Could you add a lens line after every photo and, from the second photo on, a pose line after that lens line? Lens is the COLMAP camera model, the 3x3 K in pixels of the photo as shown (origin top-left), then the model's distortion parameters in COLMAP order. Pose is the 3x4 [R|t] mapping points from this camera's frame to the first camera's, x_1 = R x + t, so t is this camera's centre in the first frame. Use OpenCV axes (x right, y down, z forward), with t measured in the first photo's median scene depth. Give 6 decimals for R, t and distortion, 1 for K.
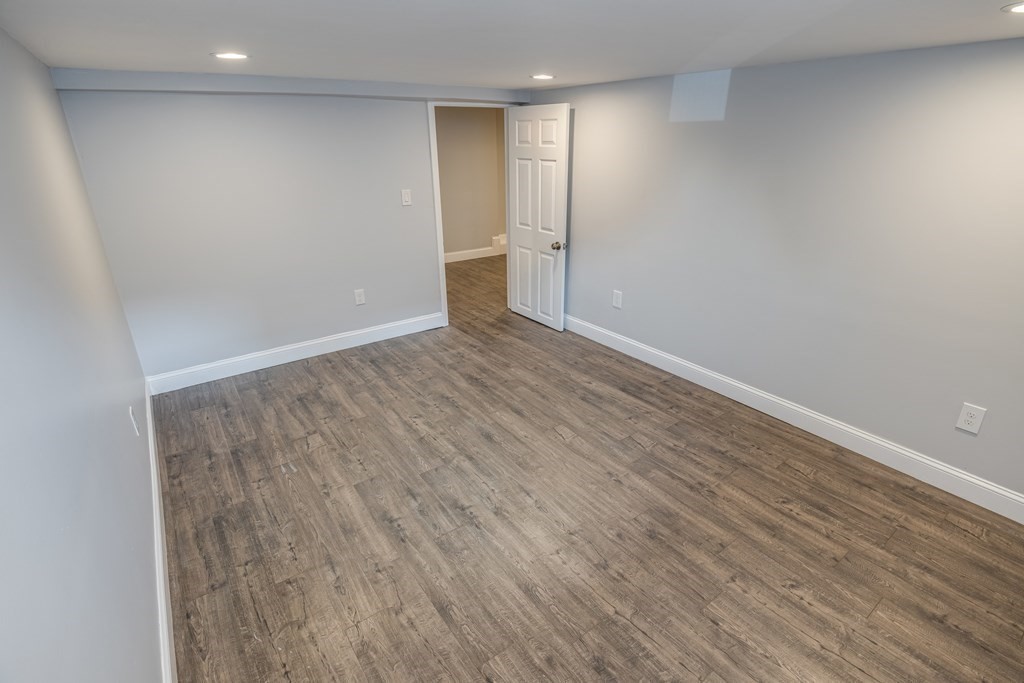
lens RADIAL K [[500.5, 0, 513.2], [0, 500.5, 341.0], [0, 0, 1]] dist [-0.029194, -0.000063]
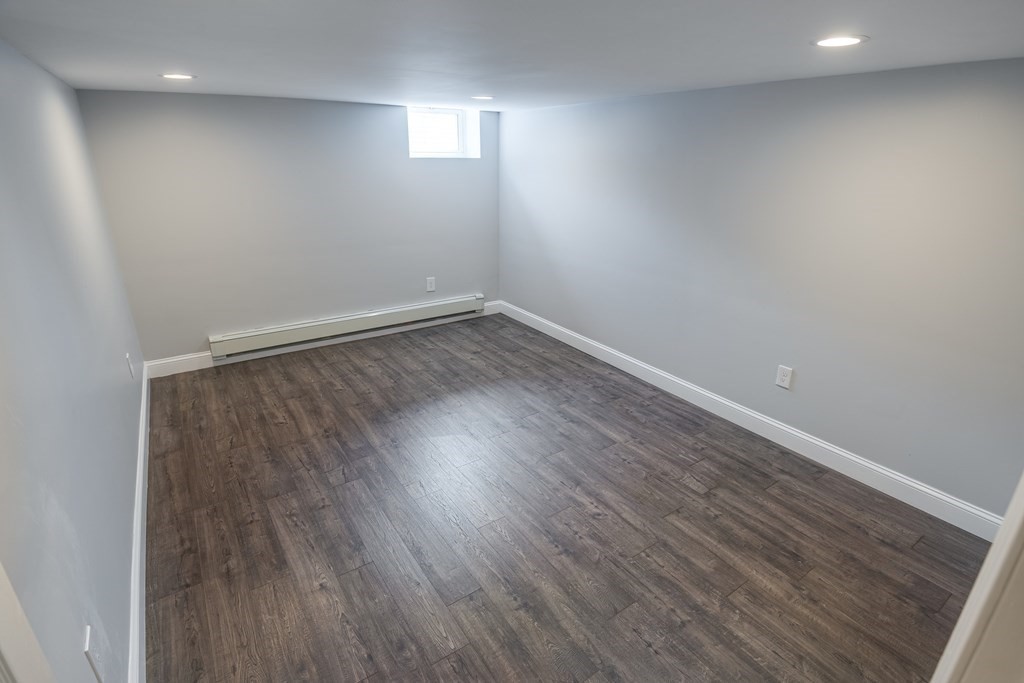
lens RADIAL K [[500.5, 0, 512.6], [0, 500.5, 343.1], [0, 0, 1]] dist [-0.029194, -0.000063]
pose [[-0.999562, -0.014867, 0.025605, -0.091015], [0.006379, 0.736343, 0.676579, -0.640554], [-0.028912, 0.676445, -0.735925, 1.591776]]
